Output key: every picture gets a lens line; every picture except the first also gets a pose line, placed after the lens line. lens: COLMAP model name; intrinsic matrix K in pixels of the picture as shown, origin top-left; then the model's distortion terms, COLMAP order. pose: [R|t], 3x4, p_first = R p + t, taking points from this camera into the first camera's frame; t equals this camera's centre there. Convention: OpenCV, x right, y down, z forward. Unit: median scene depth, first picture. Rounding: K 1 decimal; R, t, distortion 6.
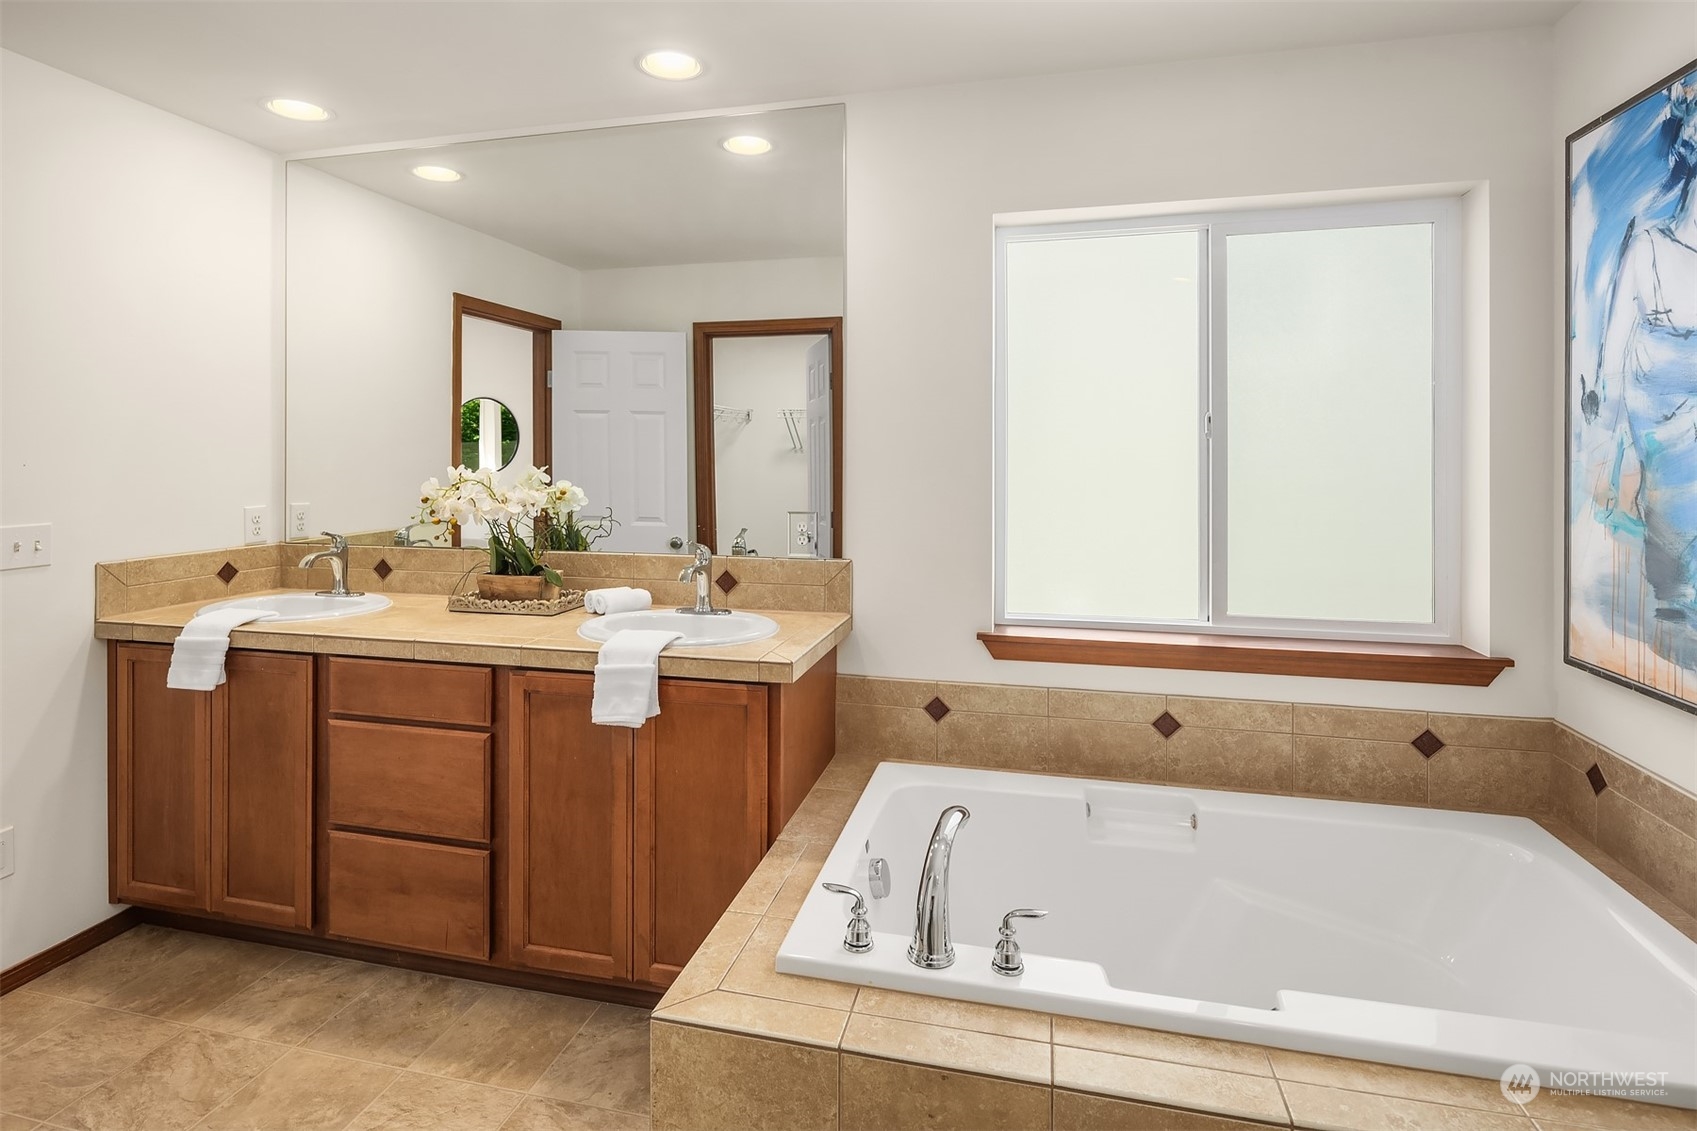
lens RADIAL K [[857.2, 0, 844.6], [0, 857.2, 457.1], [0, 0, 1]] dist [-0.001701, -0.000227]
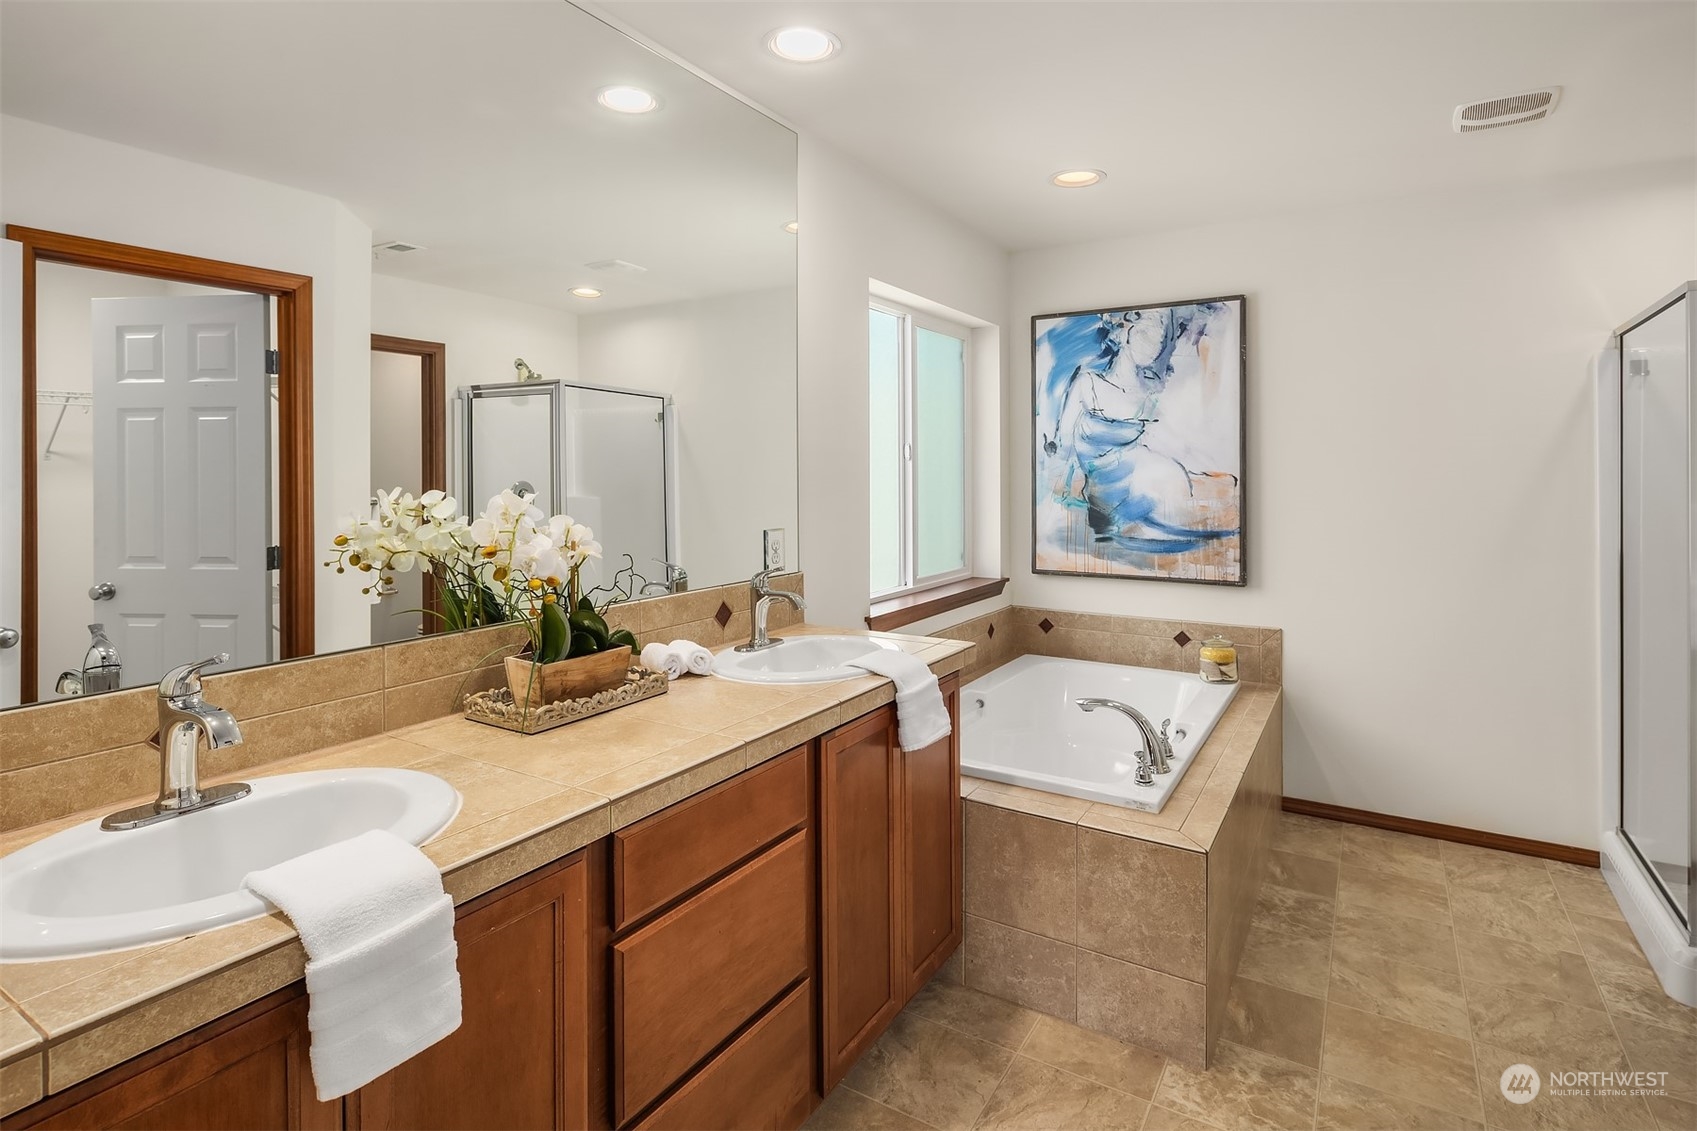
lens RADIAL K [[857.7, 0, 848.4], [0, 857.7, 476.1], [0, 0, 1]] dist [-0.000552, -0.000342]
pose [[0.313607, -0.006437, 0.949531, -1.339533], [0.004941, 0.999975, 0.005147, -0.004886], [-0.949540, 0.003077, 0.313630, 0.835722]]
